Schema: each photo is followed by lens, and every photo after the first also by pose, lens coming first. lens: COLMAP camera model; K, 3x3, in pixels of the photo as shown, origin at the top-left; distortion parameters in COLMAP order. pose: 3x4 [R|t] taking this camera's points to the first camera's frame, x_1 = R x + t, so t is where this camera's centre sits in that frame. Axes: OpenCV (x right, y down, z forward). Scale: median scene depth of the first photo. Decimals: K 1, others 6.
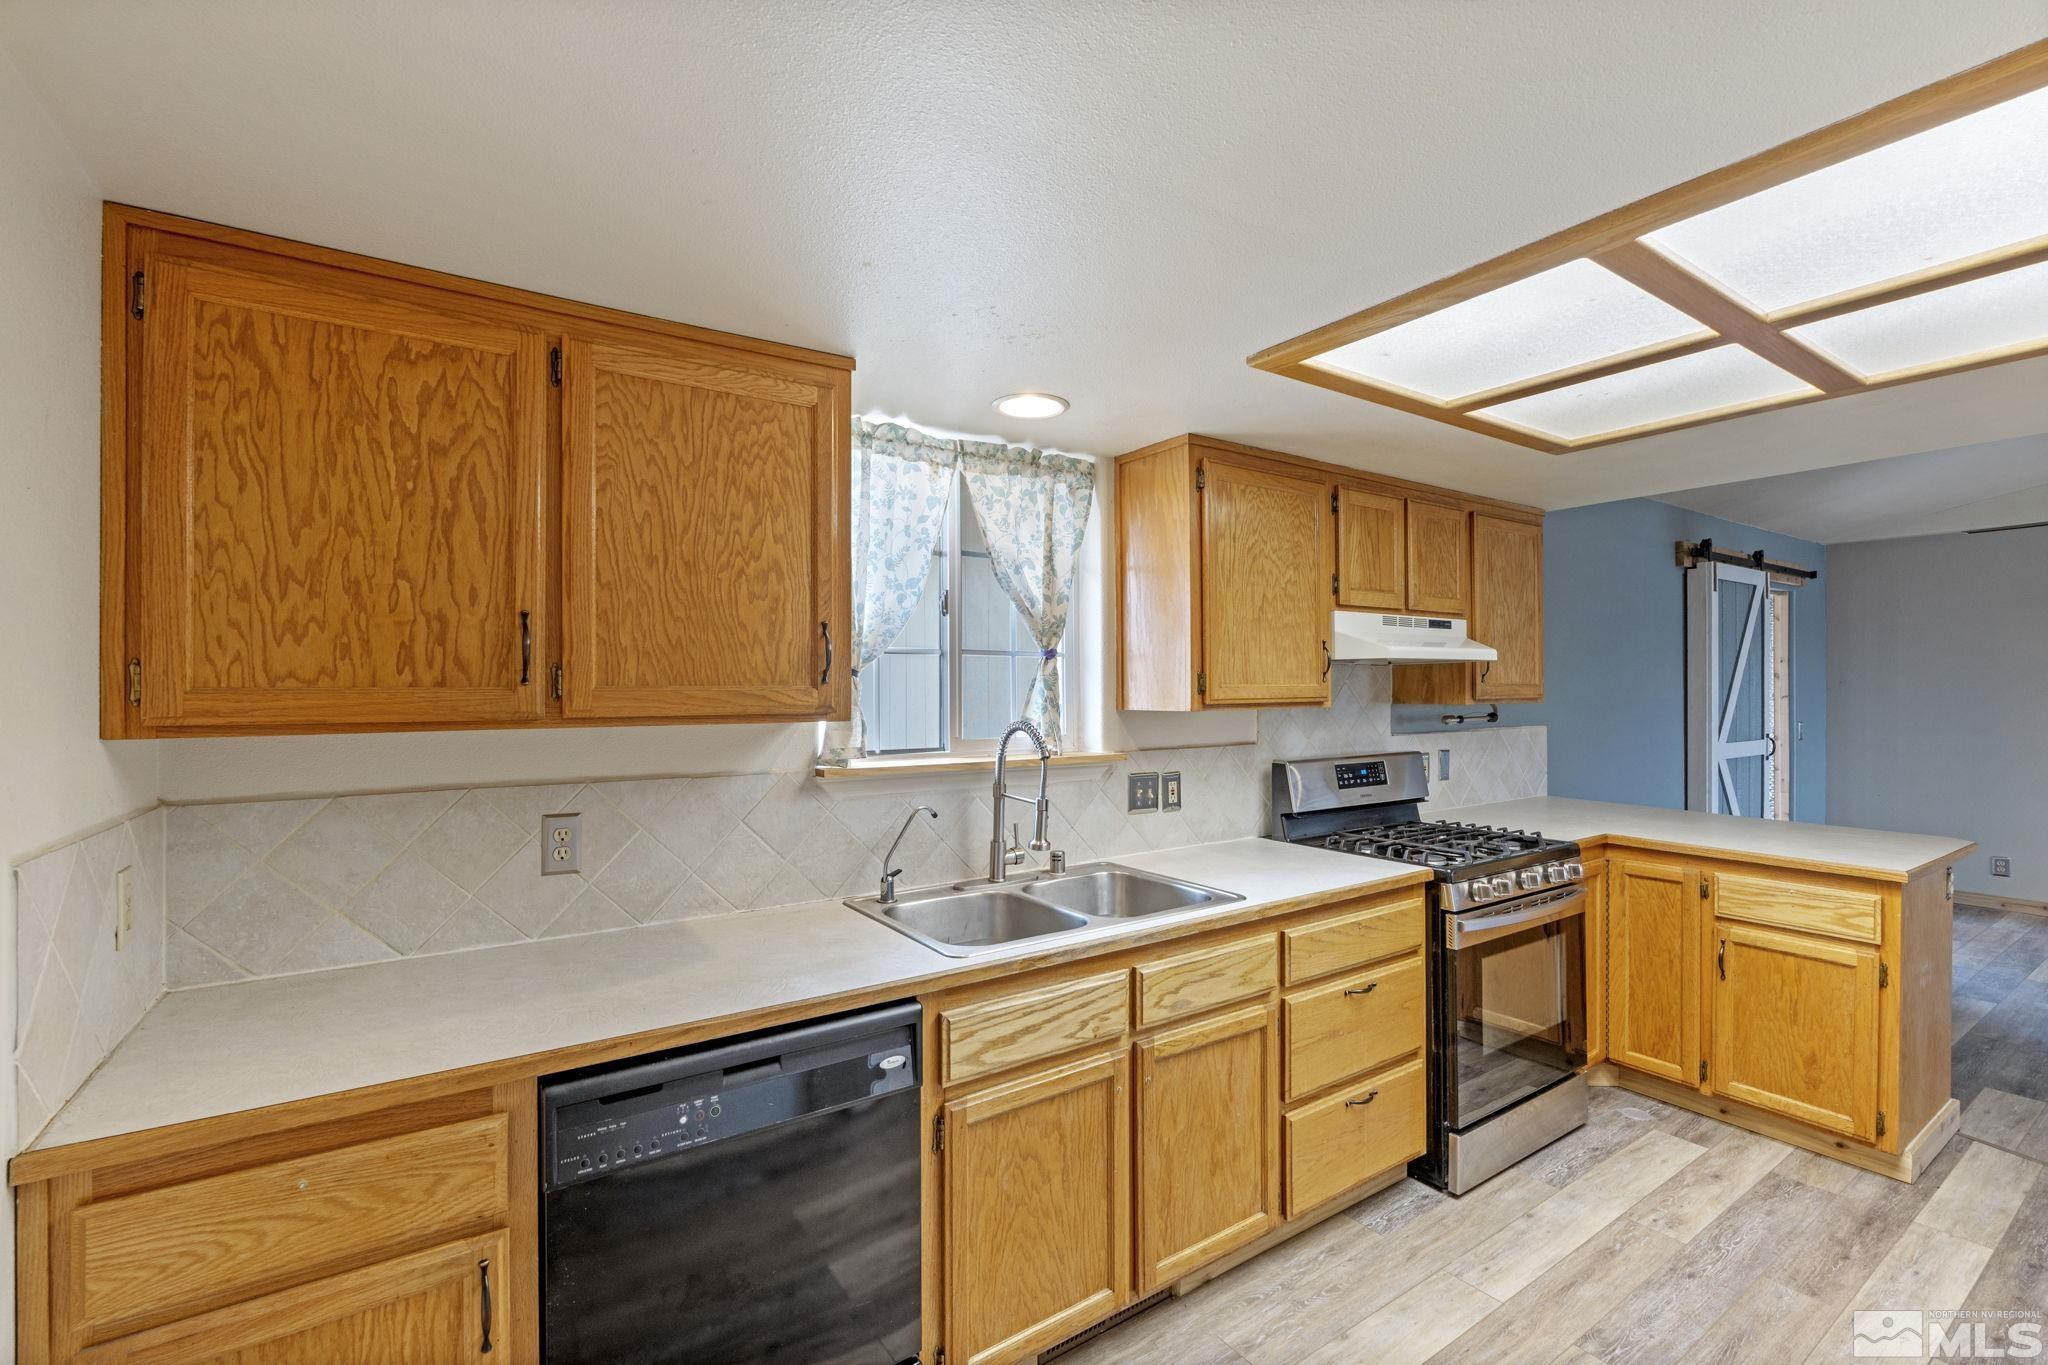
lens RADIAL K [[891.6, 0, 1025.7], [0, 891.6, 688.5], [0, 0, 1]] dist [-0.007692, 0.001781]
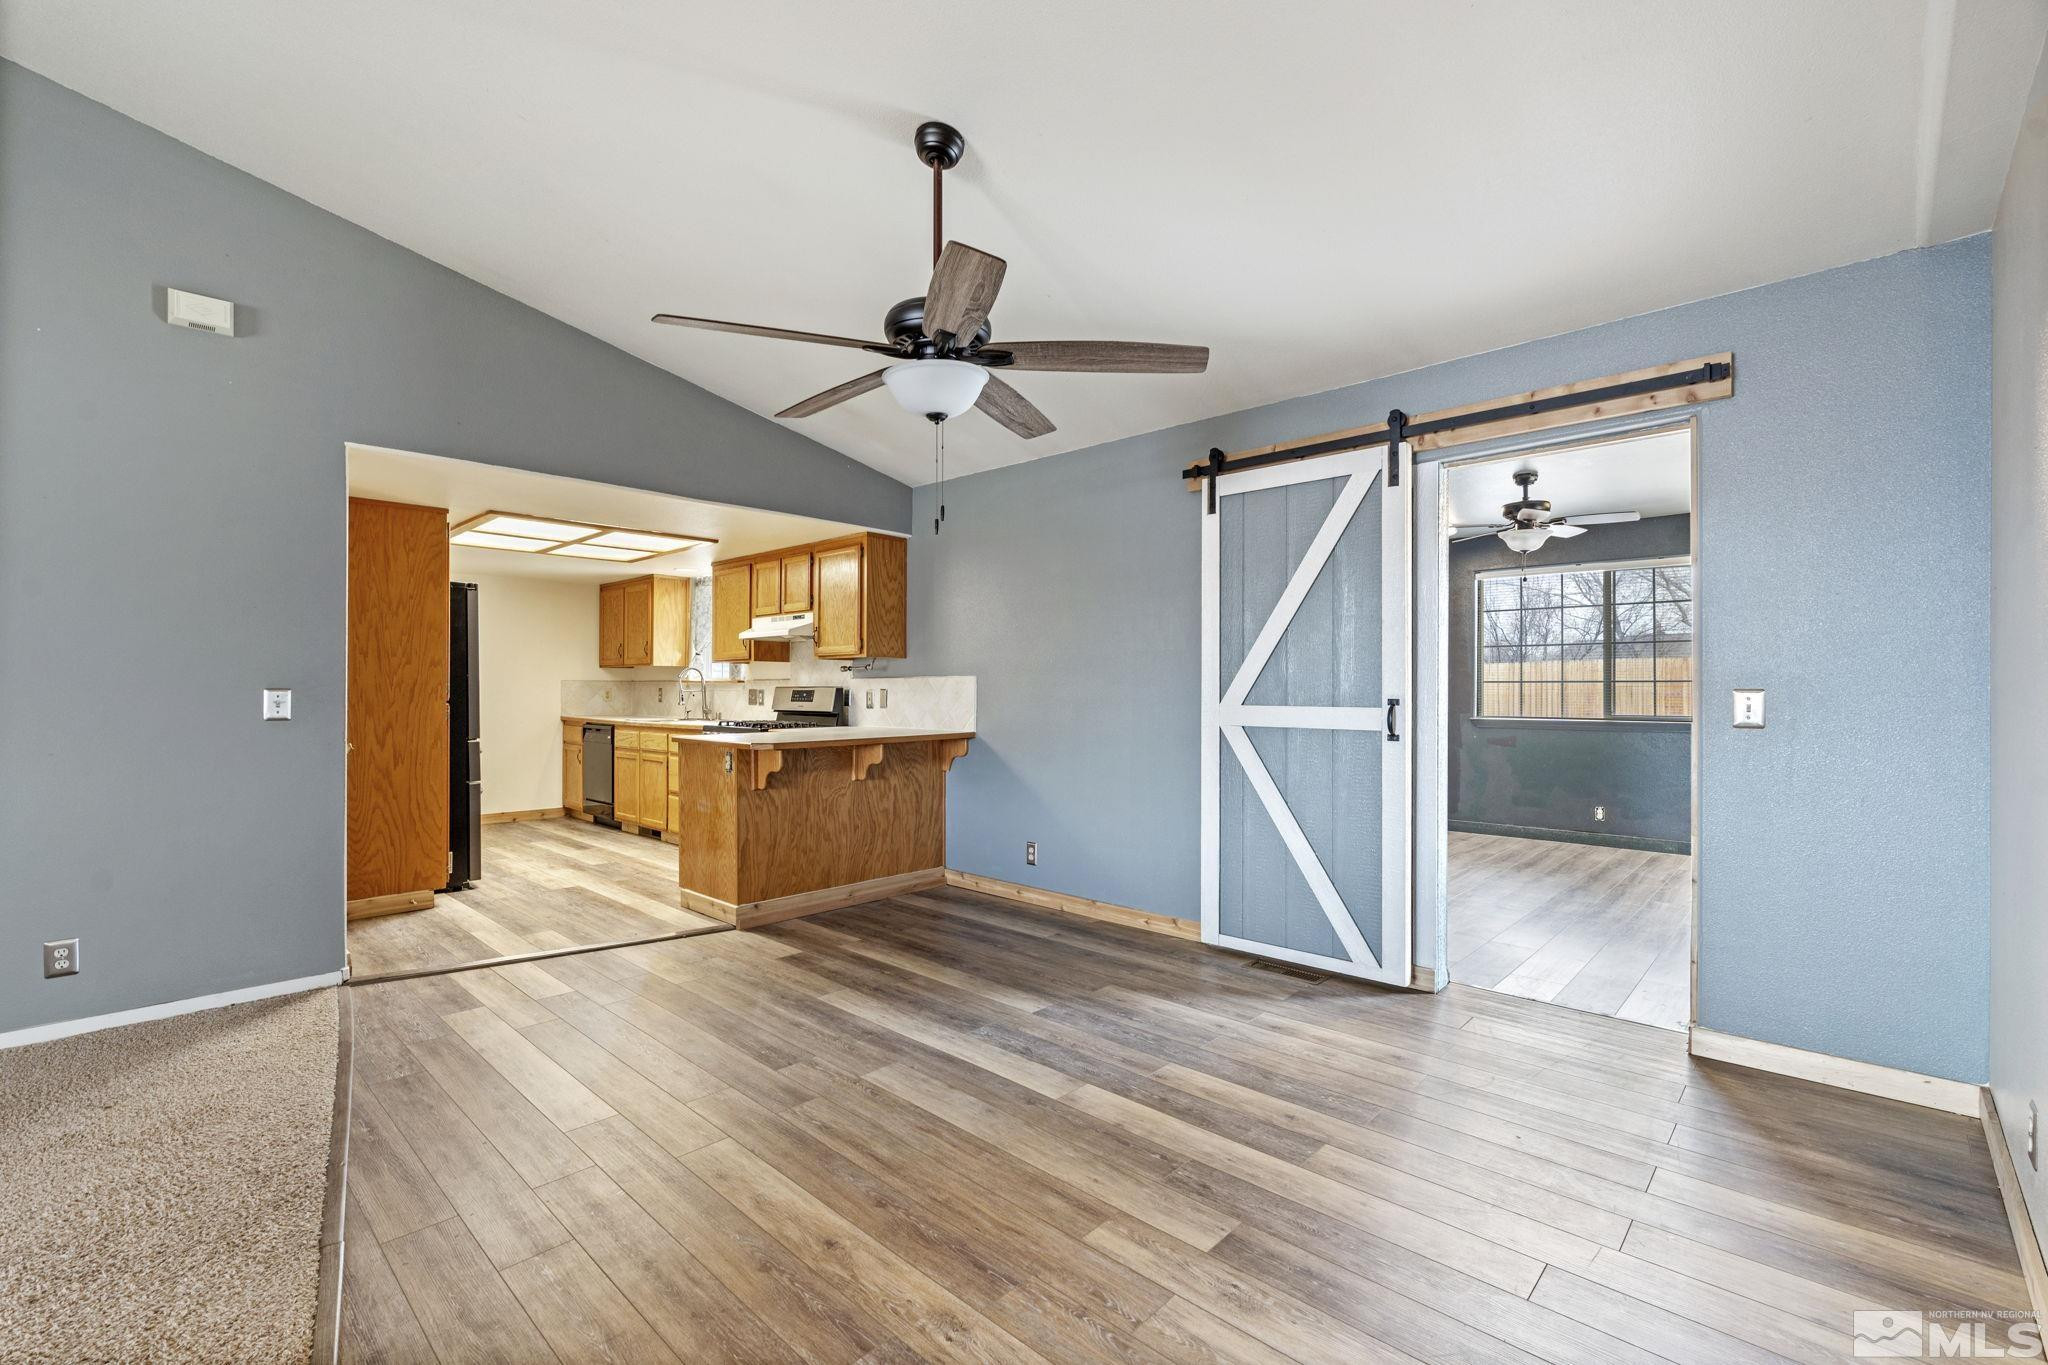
lens RADIAL K [[891.6, 0, 1020.4], [0, 891.6, 690.2], [0, 0, 1]] dist [-0.007692, 0.001781]
pose [[0.216691, 0.004409, -0.976230, 2.920274], [-0.004553, 0.999983, 0.003506, 0.090917], [0.976230, 0.003685, 0.216707, 1.261306]]
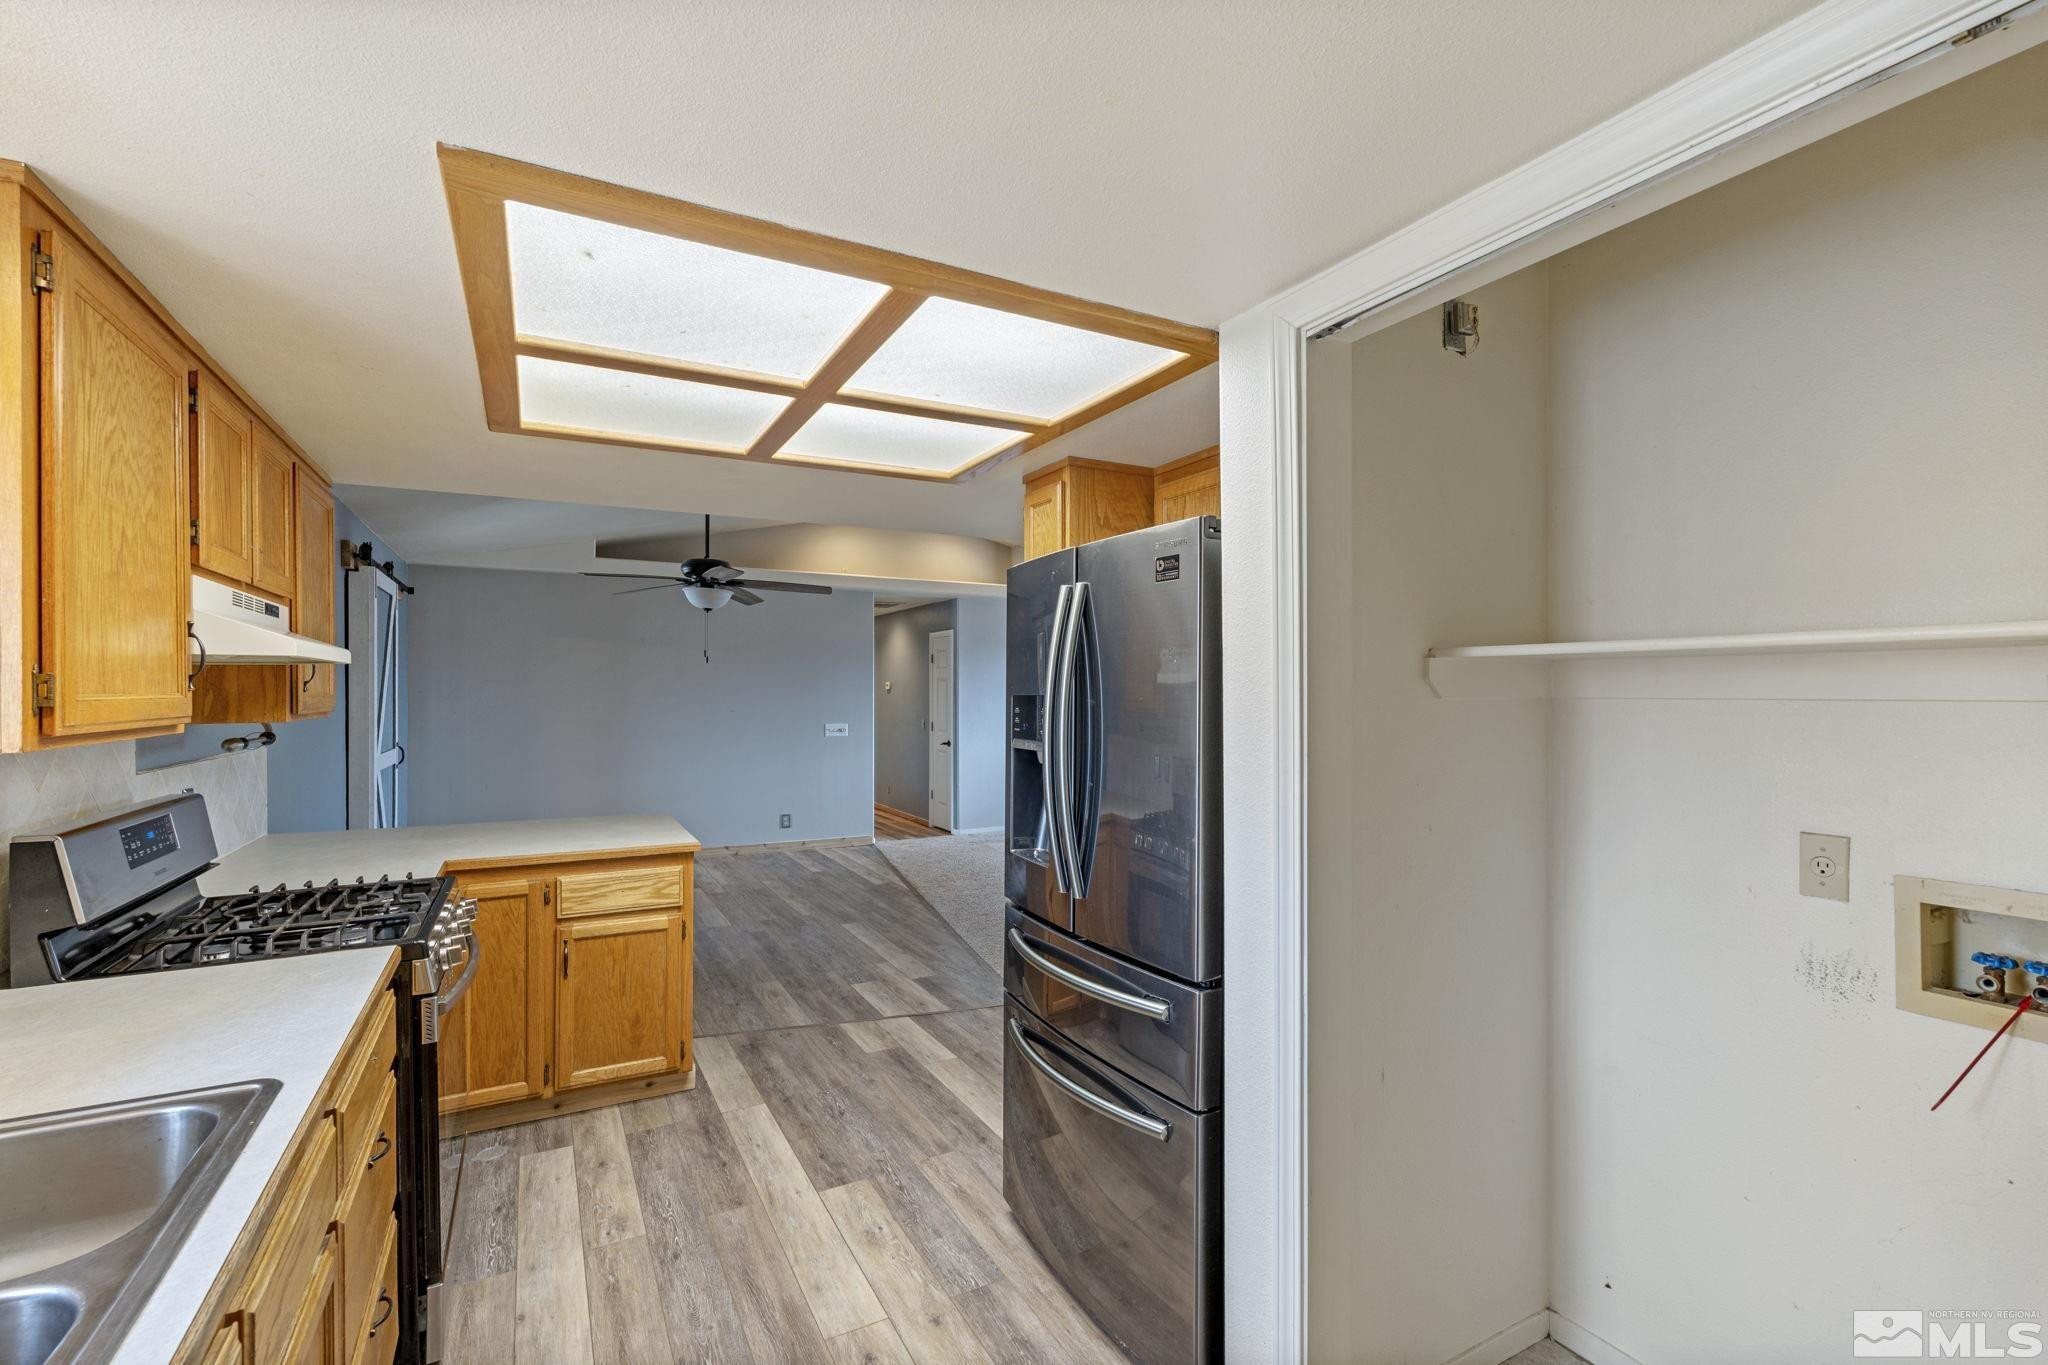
lens RADIAL K [[891.6, 0, 1008.9], [0, 891.6, 692.0], [0, 0, 1]] dist [-0.007692, 0.001781]
pose [[0.107969, 0.001294, 0.994153, -0.212109], [0.004678, 0.999987, -0.001809, -0.003180], [-0.994143, 0.004846, 0.107961, 0.404662]]
